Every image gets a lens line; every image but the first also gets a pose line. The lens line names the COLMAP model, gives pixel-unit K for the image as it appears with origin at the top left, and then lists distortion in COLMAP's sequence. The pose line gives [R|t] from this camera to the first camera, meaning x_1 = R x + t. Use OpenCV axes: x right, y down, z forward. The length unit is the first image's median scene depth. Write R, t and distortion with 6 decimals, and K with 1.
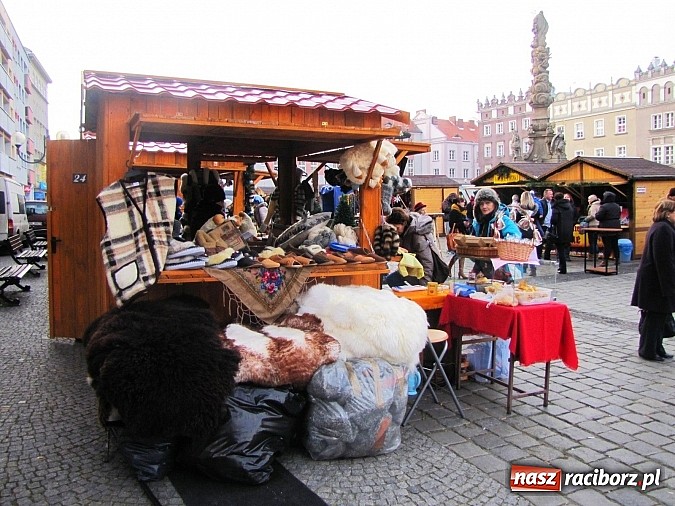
lens RADIAL K [[572.5, 0, 337.5], [0, 572.5, 253.0], [0, 0, 1]] dist [-0.186025, 0.158862]
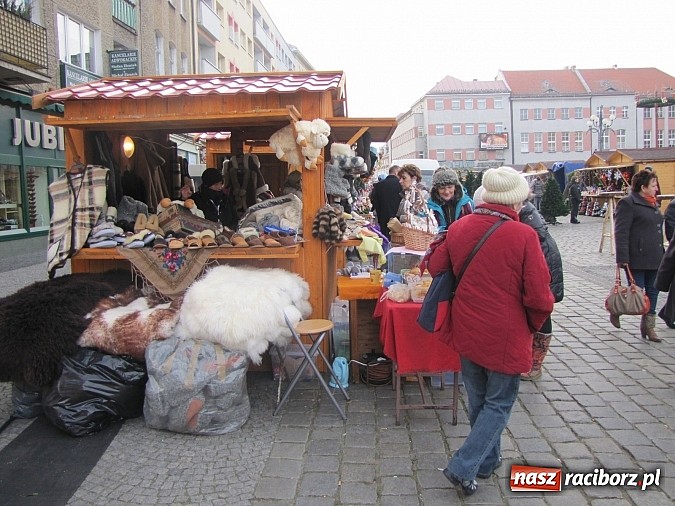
lens RADIAL K [[572.5, 0, 337.5], [0, 572.5, 253.0], [0, 0, 1]] dist [-0.186025, 0.158862]
pose [[0.888294, 0.035942, -0.457867, 0.674247], [-0.018200, 0.998905, 0.043103, -0.018110], [0.458915, -0.029954, 0.887975, 0.196641]]
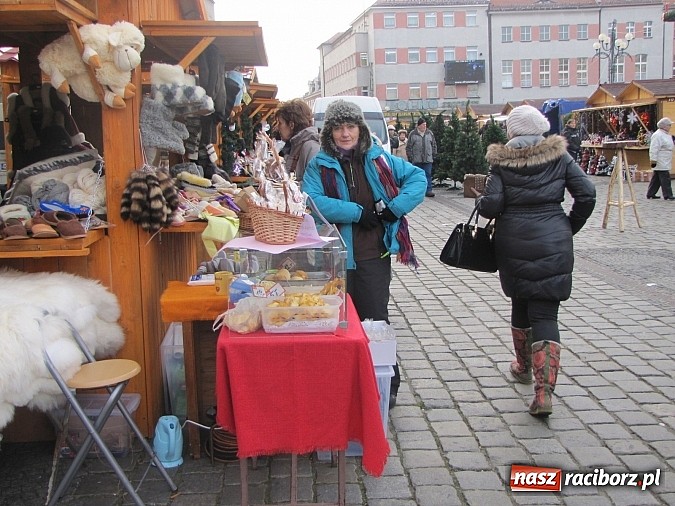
lens RADIAL K [[787.1, 0, 334.5], [0, 787.1, 251.3], [0, 0, 1]] dist [-0.142936, 0.408942]
pose [[0.930498, 0.035405, -0.364581, 0.694561], [-0.009870, 0.997380, 0.071665, -0.031911], [0.366163, -0.063086, 0.928410, 0.409878]]
